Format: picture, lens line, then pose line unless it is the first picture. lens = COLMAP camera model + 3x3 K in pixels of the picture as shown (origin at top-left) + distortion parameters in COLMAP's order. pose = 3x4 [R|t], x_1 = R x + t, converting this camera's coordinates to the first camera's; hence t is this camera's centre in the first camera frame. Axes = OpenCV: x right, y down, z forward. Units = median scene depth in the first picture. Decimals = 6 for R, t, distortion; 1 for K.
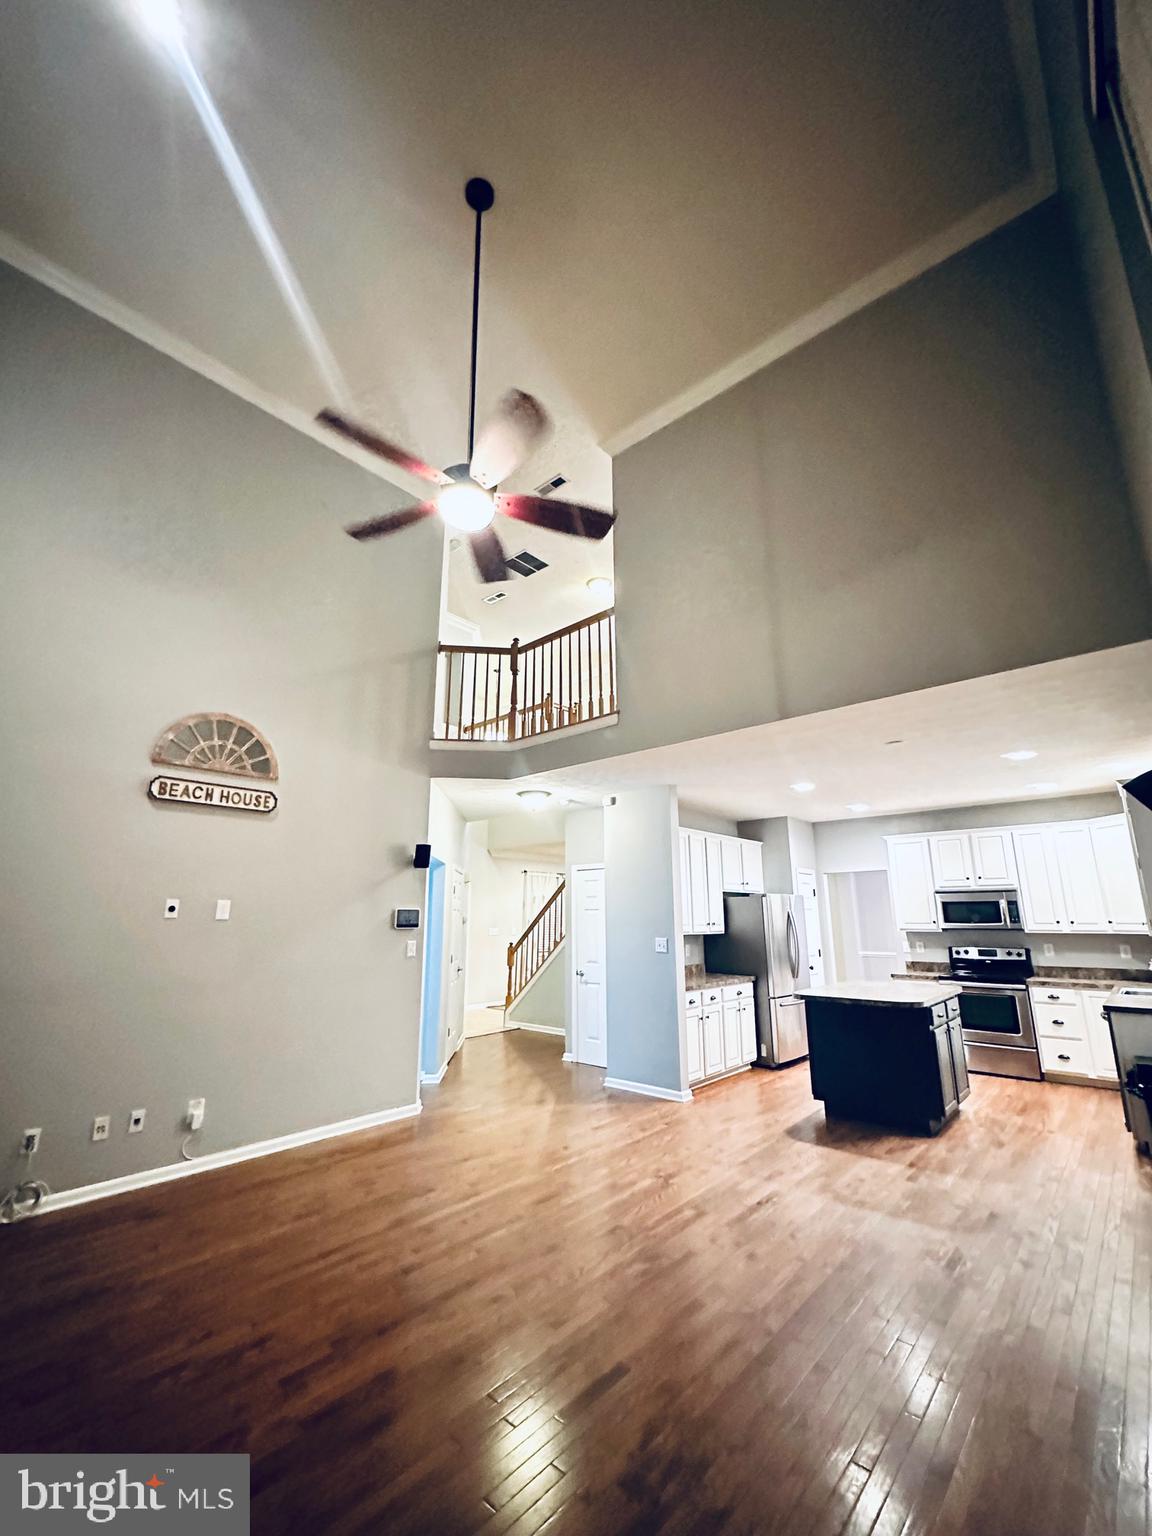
lens RADIAL K [[633.1, 0, 576.1], [0, 633.1, 769.9], [0, 0, 1]] dist [-0.002875, 0.000399]
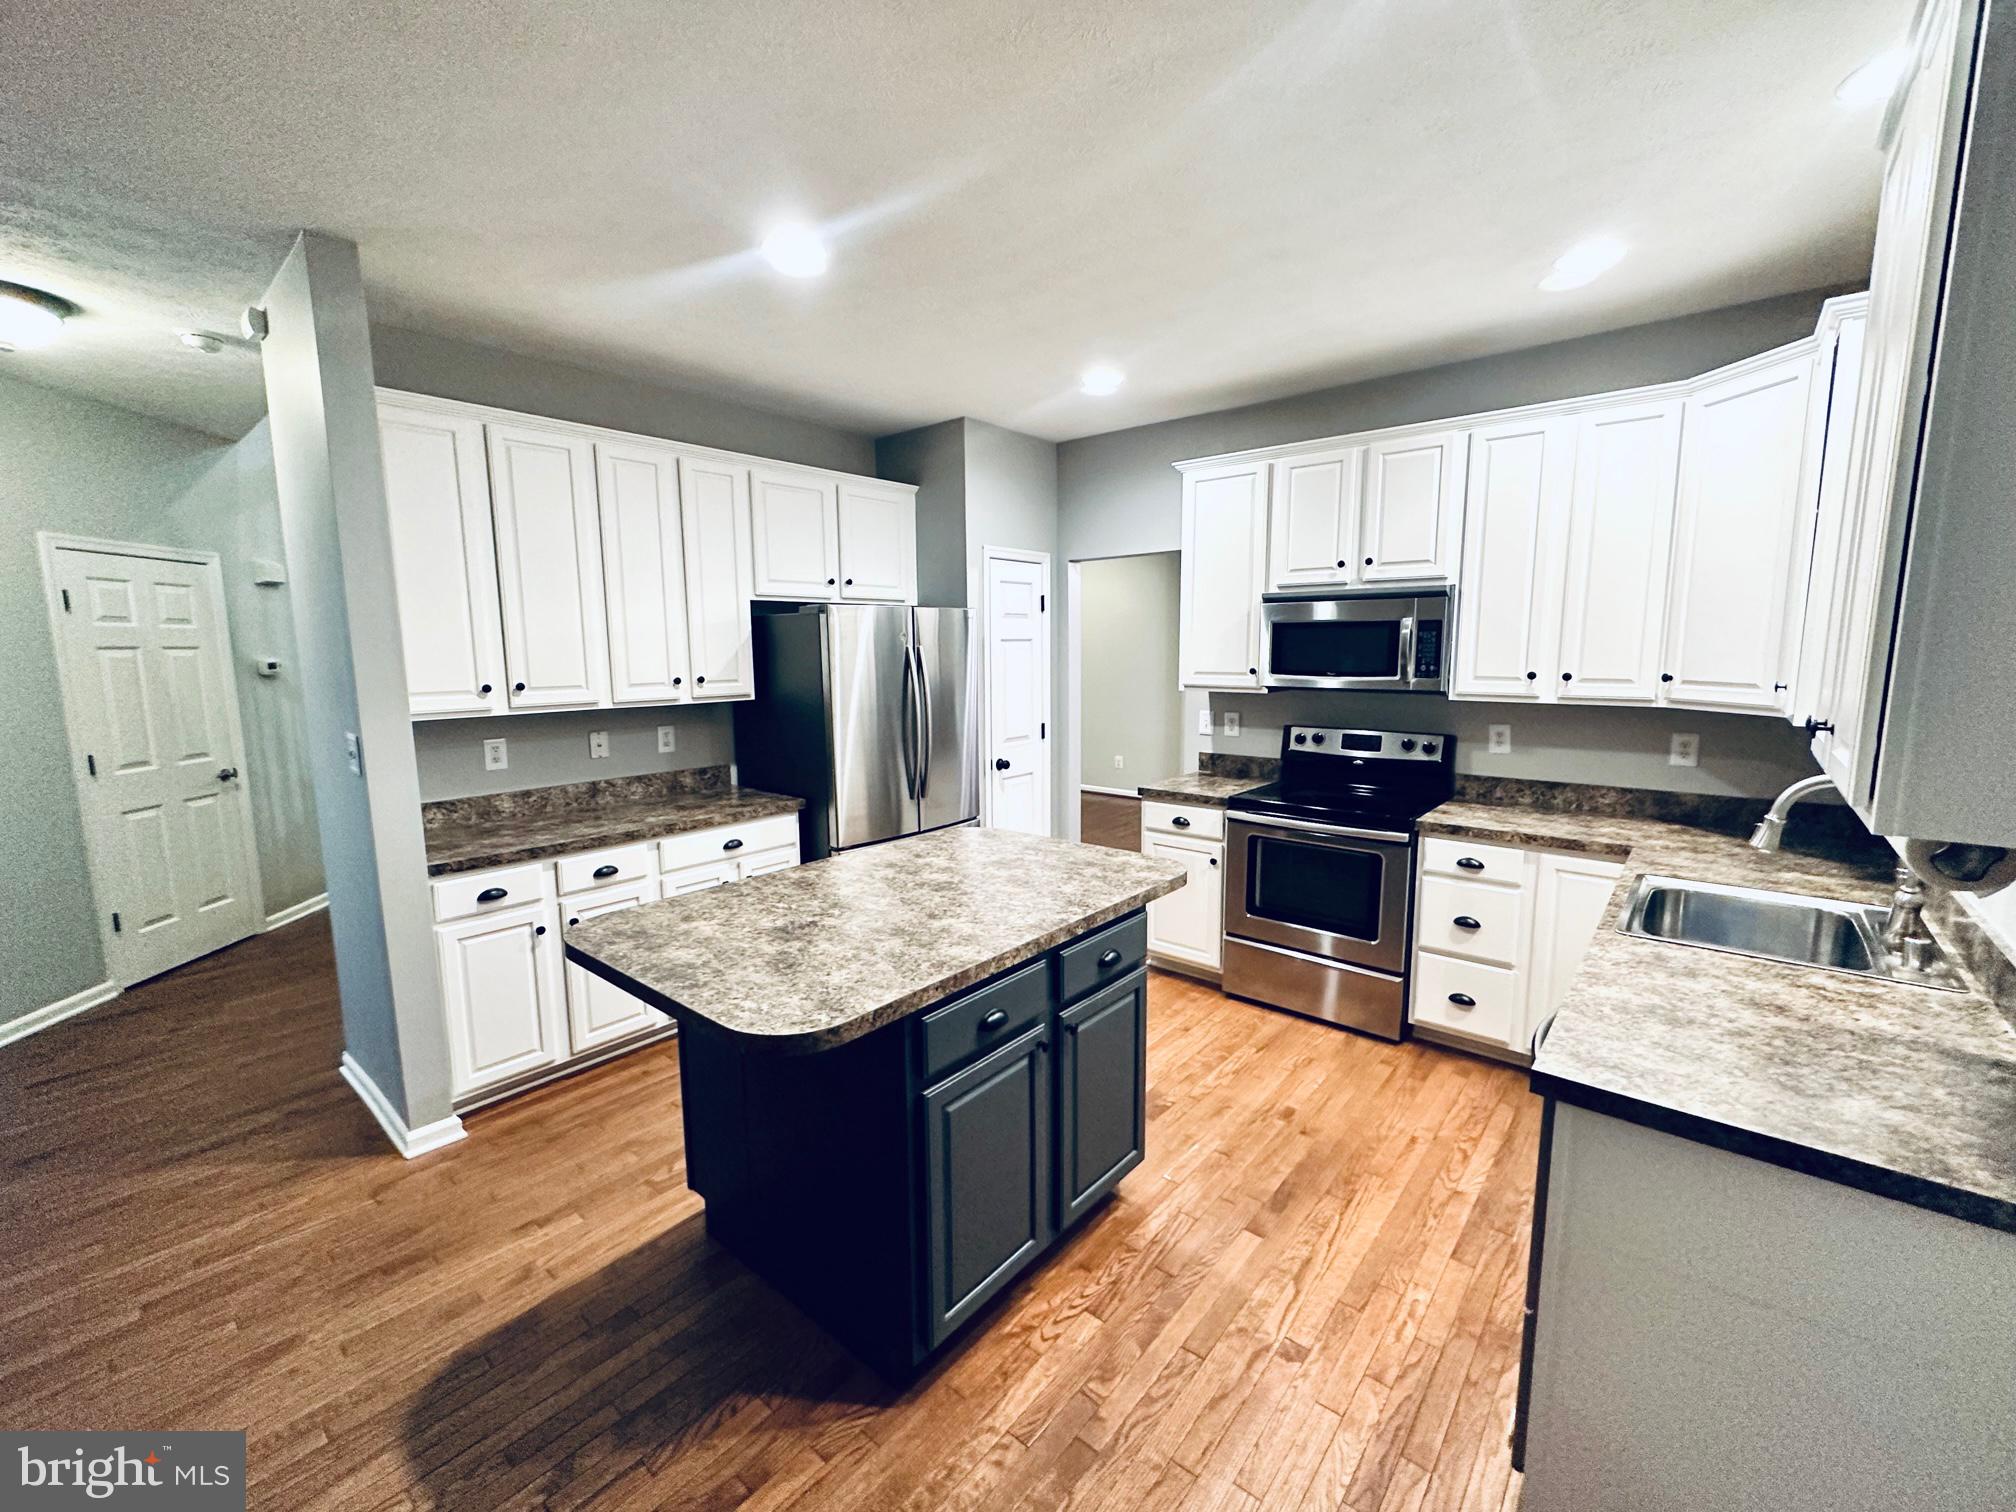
lens RADIAL K [[830.9, 0, 1011.2], [0, 830.9, 754.7], [0, 0, 1]] dist [-0.002875, 0.000399]
pose [[0.999740, -0.007469, 0.021534, 0.417142], [-0.000642, 0.935189, 0.354148, 0.103696], [-0.022784, -0.354070, 0.934941, 0.498305]]
